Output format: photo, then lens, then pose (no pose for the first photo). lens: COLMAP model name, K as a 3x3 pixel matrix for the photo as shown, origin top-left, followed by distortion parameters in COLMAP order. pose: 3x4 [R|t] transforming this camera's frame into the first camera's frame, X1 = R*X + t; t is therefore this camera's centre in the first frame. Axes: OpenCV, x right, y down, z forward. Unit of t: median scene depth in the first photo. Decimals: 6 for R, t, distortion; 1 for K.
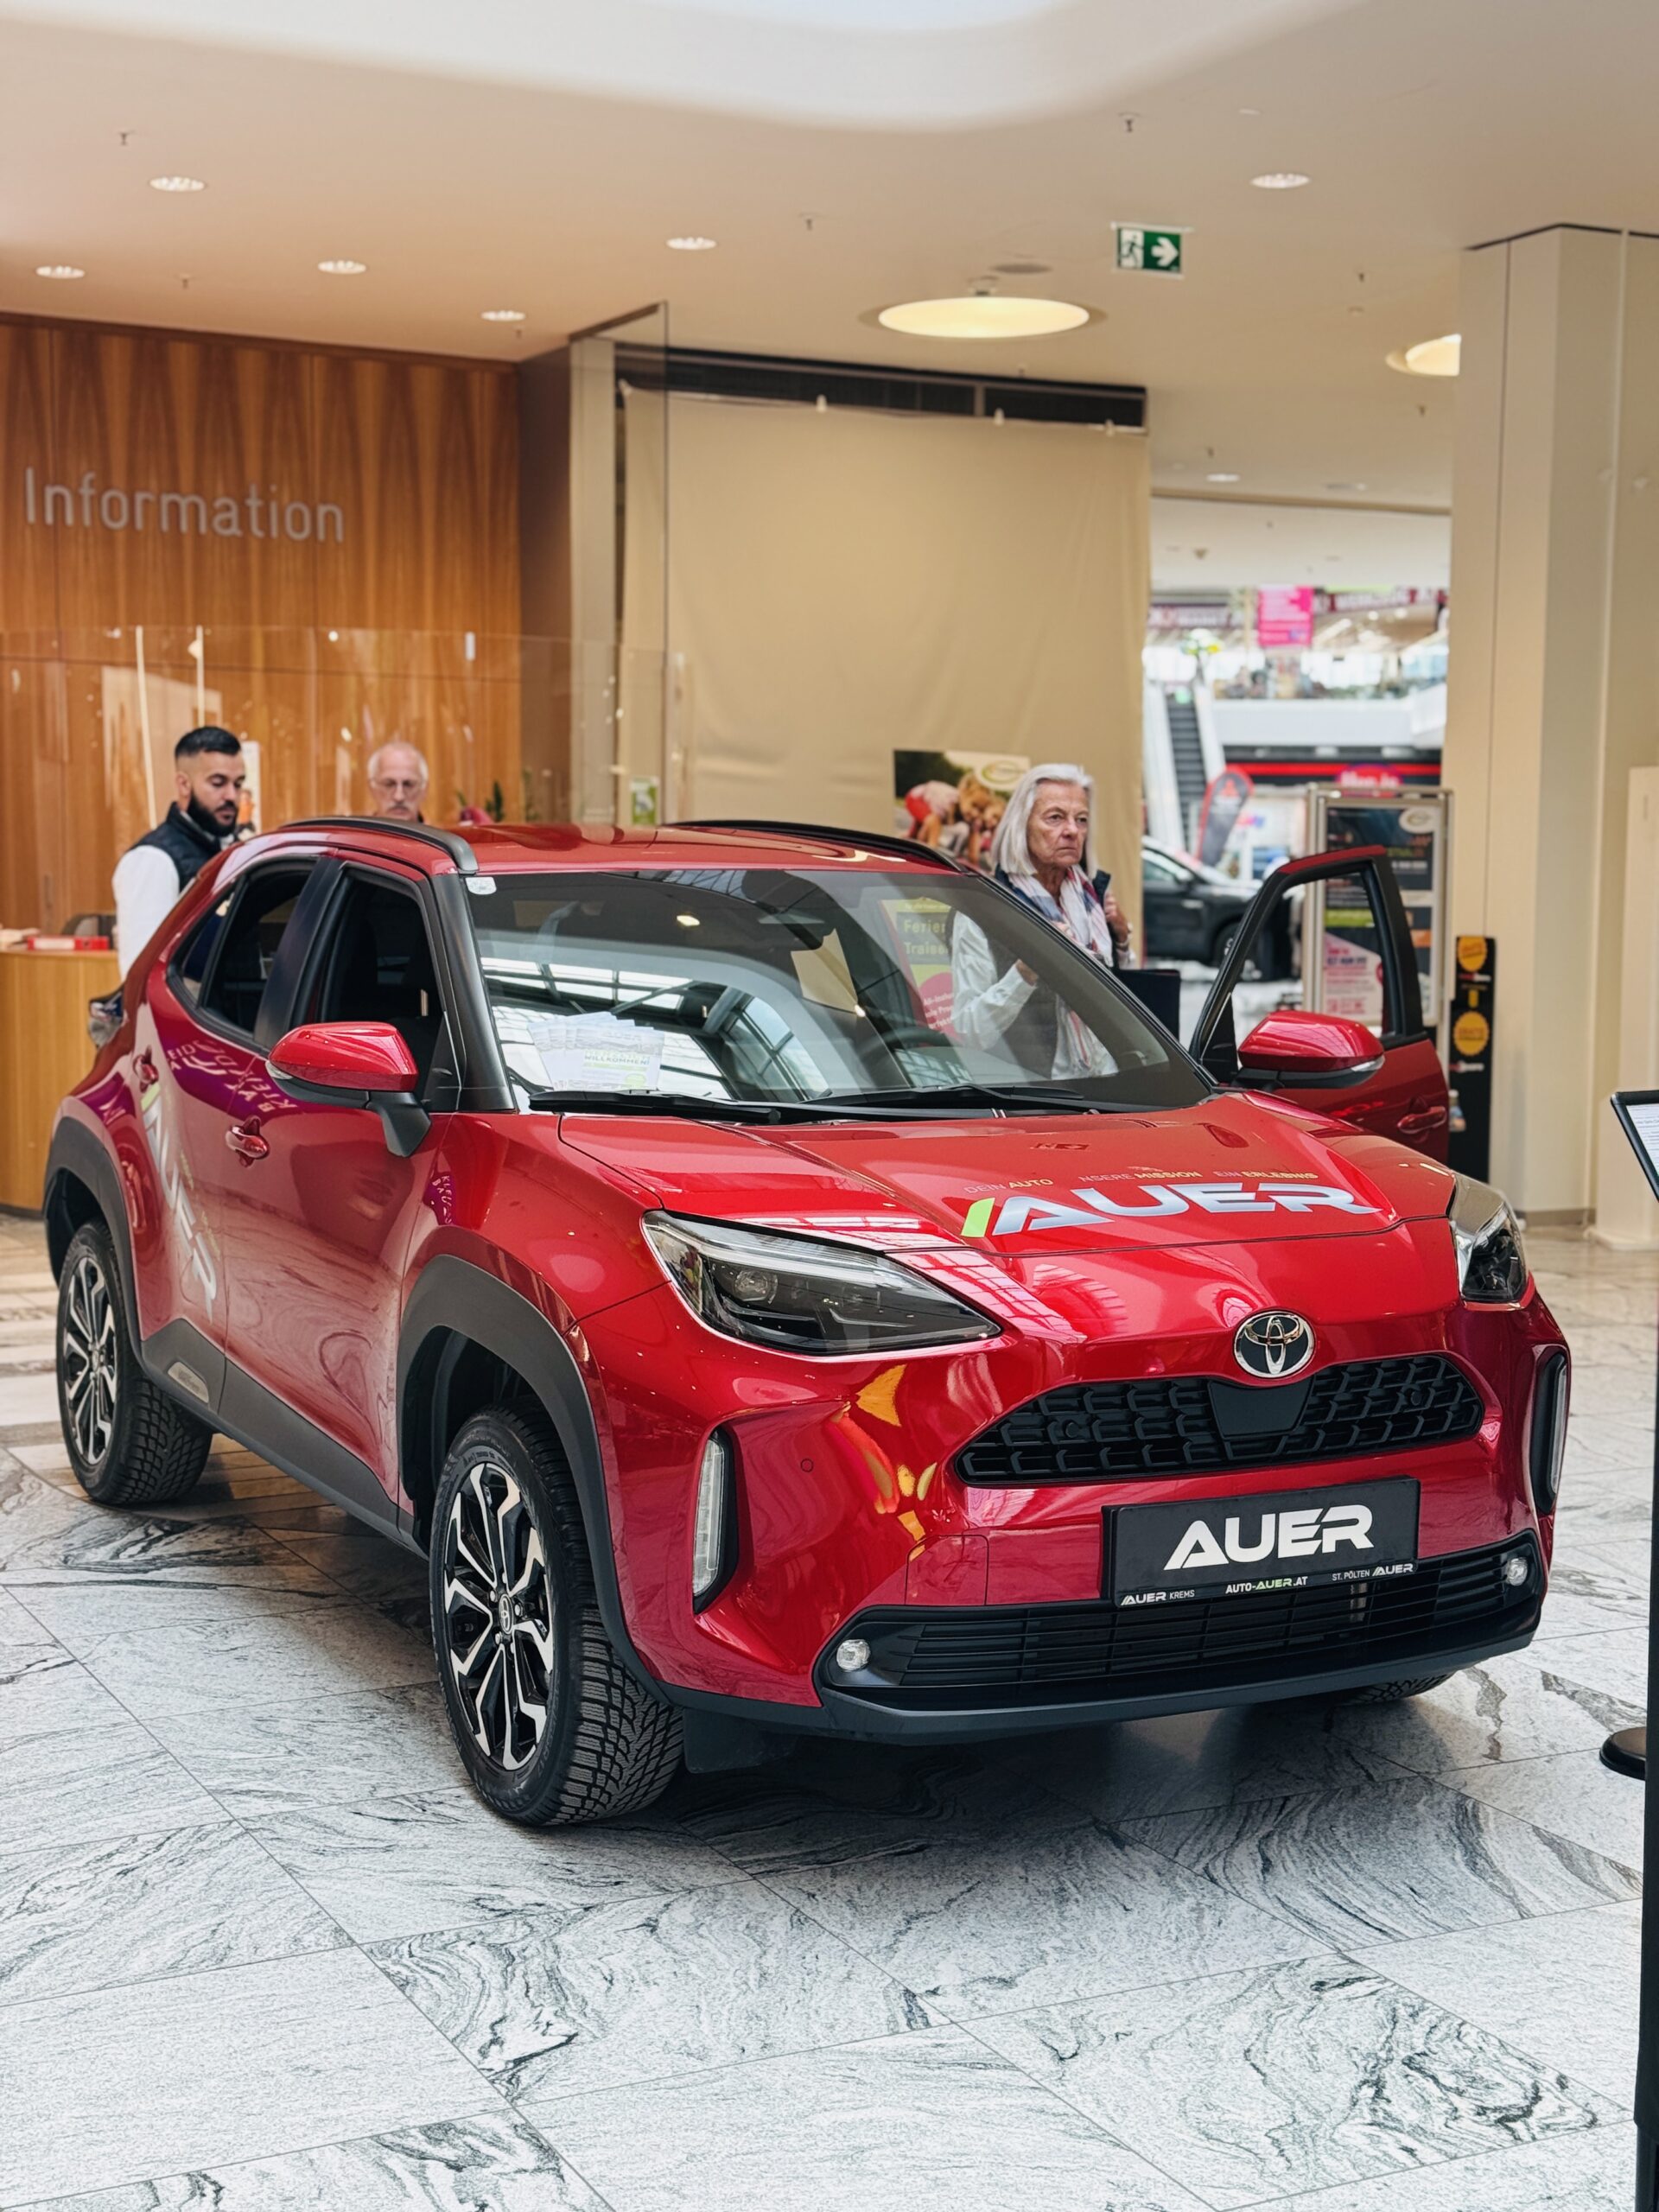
lens RADIAL K [[3094.1, 0, 829.5], [0, 3094.1, 1106.0], [0, 0, 1]] dist [0.189054, 0.000145]
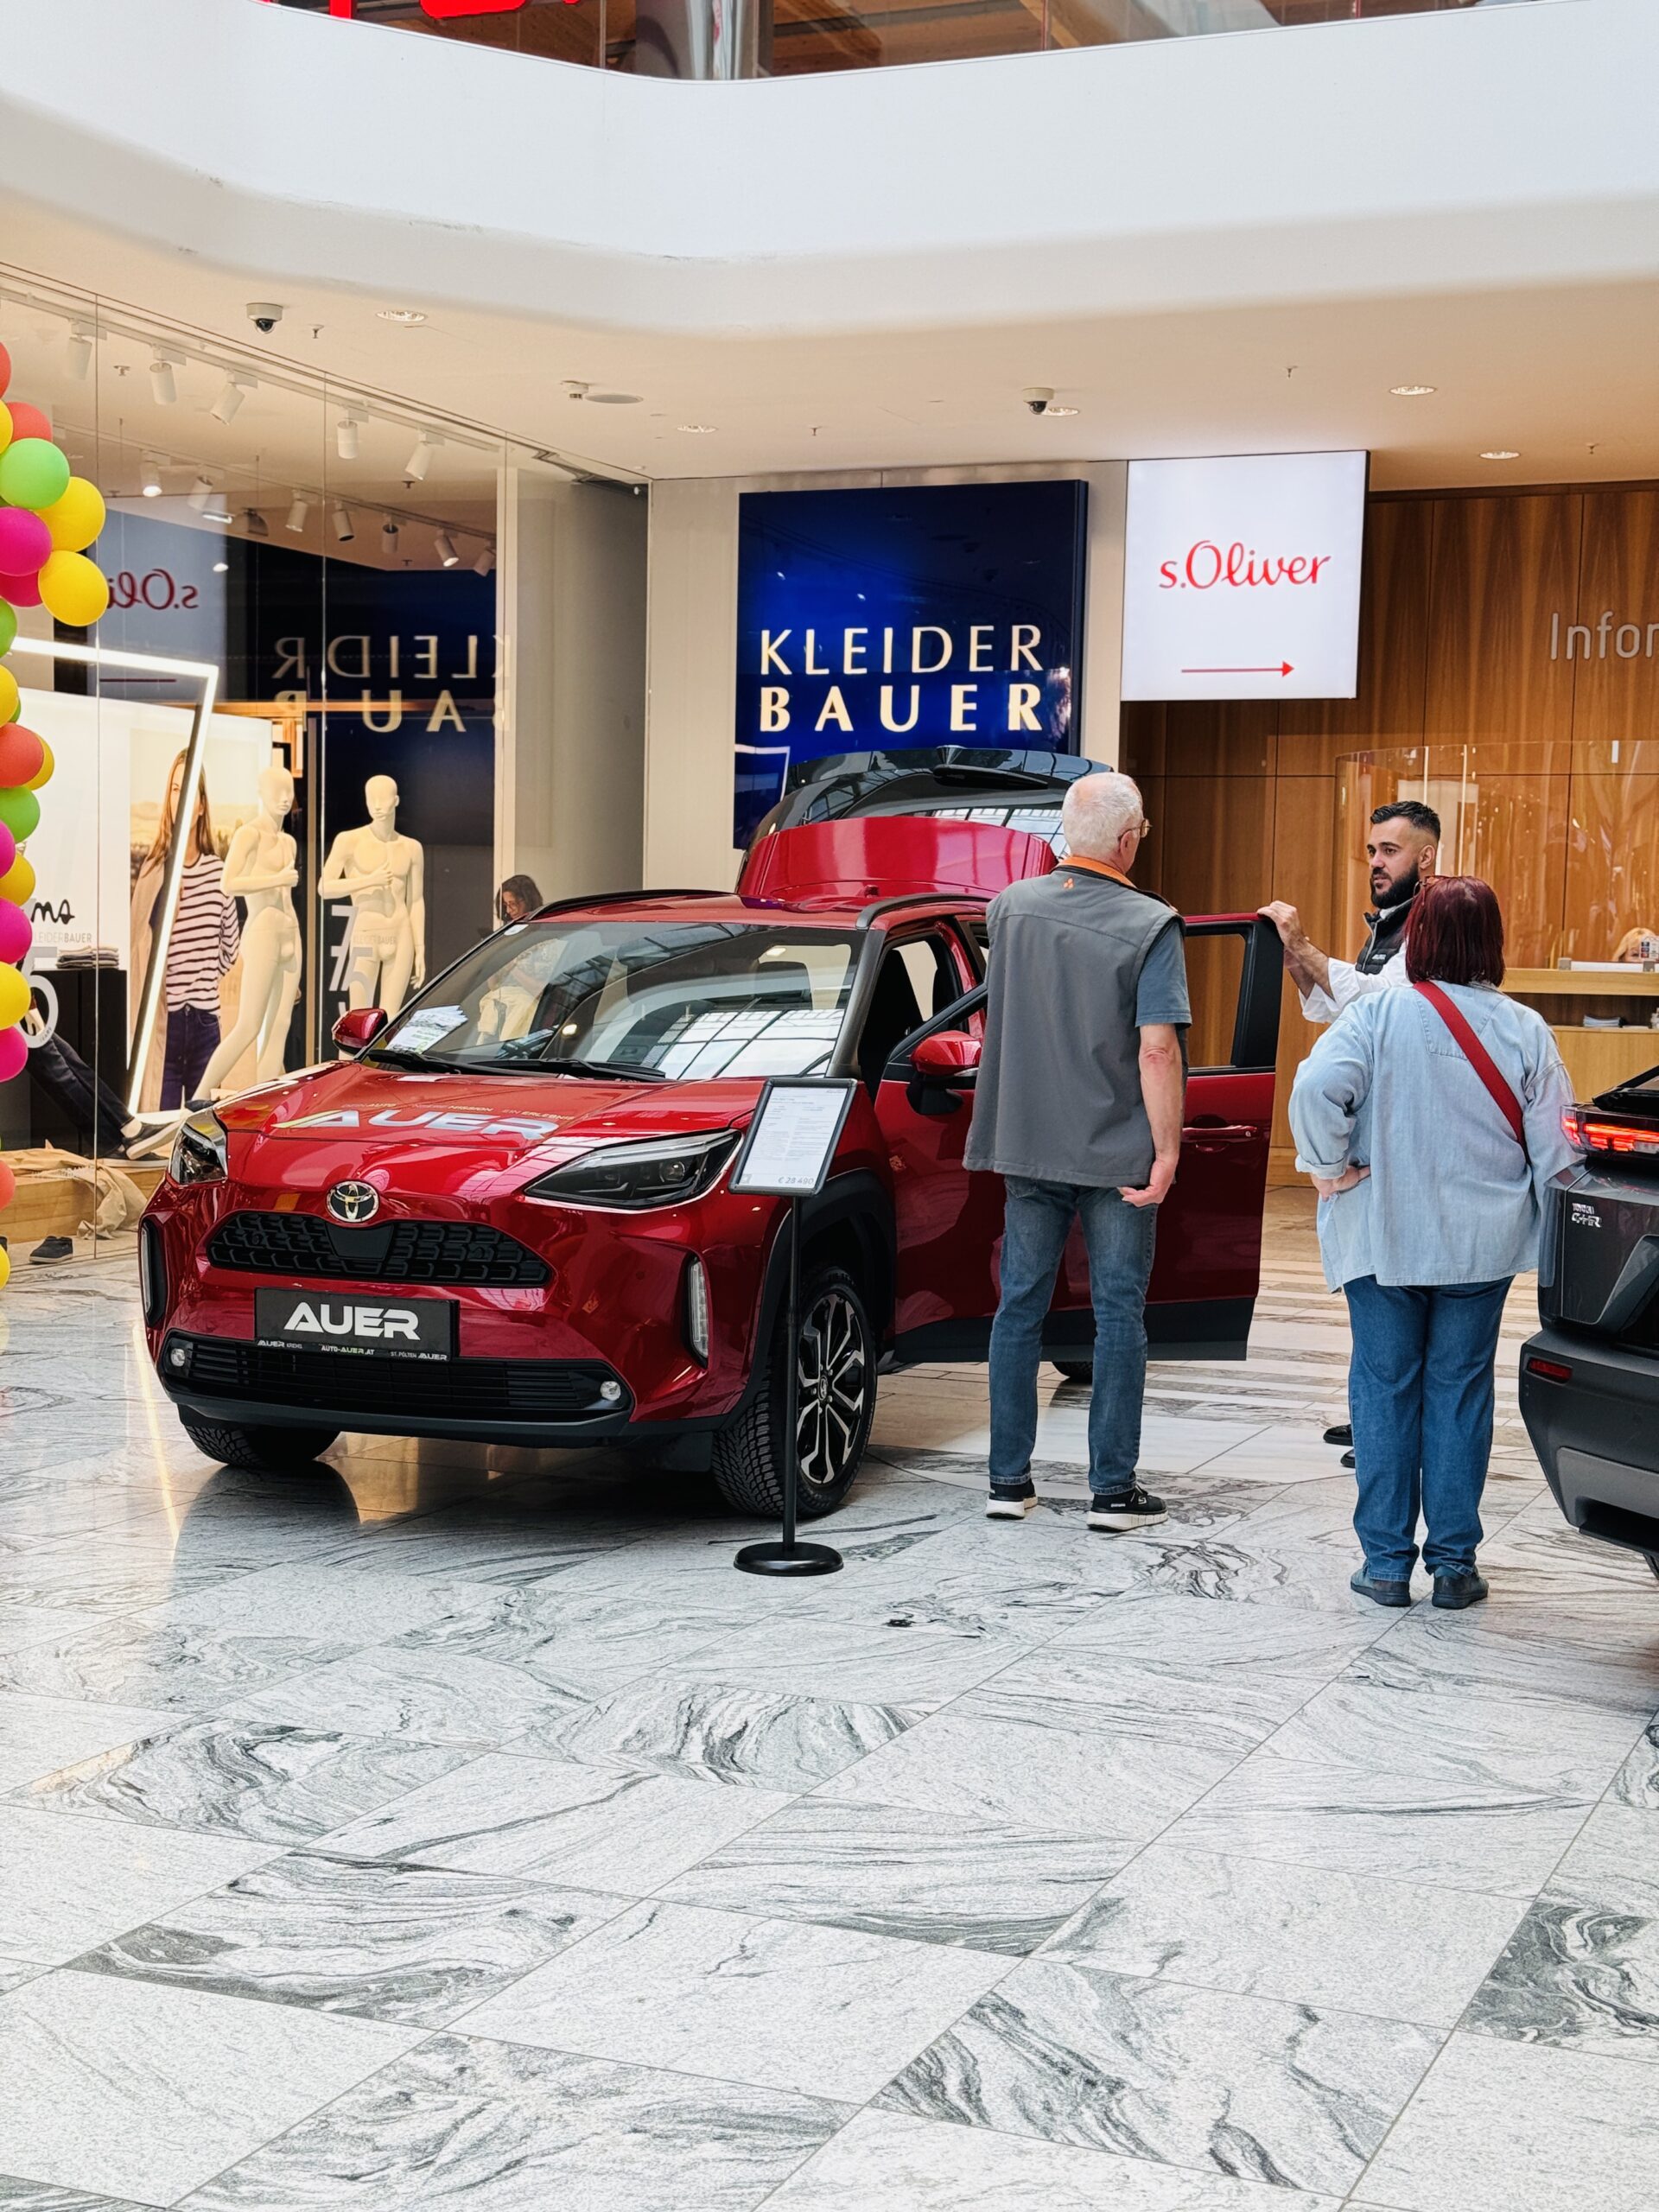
lens RADIAL K [[3094.1, 0, 829.5], [0, 3094.1, 1106.0], [0, 0, 1]] dist [0.189054, 0.000145]
pose [[0.641688, 0.053656, -0.765086, 1.519436], [-0.080291, 0.996768, 0.002563, 0.002807], [0.762751, 0.059785, 0.643923, 0.141175]]
